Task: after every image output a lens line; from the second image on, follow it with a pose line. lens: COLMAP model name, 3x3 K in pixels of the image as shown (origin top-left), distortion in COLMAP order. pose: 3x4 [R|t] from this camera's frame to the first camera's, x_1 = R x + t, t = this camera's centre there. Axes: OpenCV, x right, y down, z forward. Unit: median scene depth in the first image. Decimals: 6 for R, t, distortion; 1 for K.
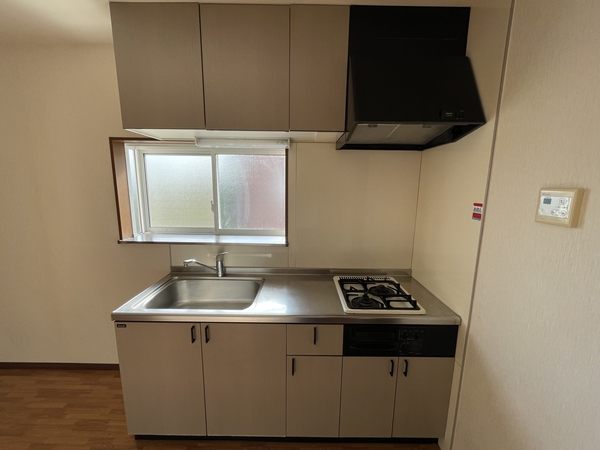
lens RADIAL K [[244.2, 0, 300.0], [0, 244.2, 225.0], [0, 0, 1]] dist [-0.001328, -0.000096]
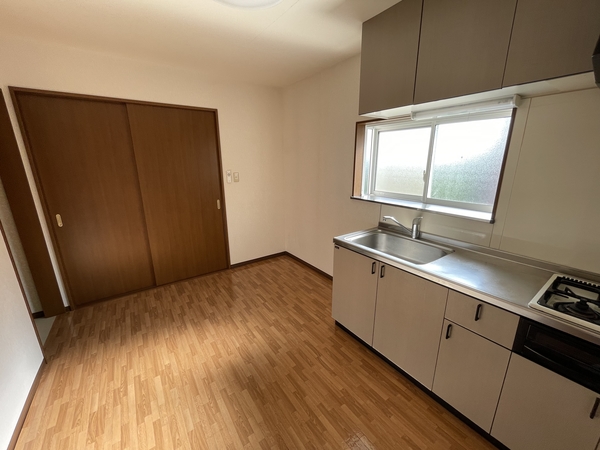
lens RADIAL K [[244.2, 0, 300.0], [0, 244.2, 225.0], [0, 0, 1]] dist [-0.001328, -0.000096]
pose [[0.578935, 0.197240, -0.791158, 0.249186], [-0.123850, 0.980314, 0.153769, 0.044149], [0.805912, 0.008963, 0.591967, -0.087936]]
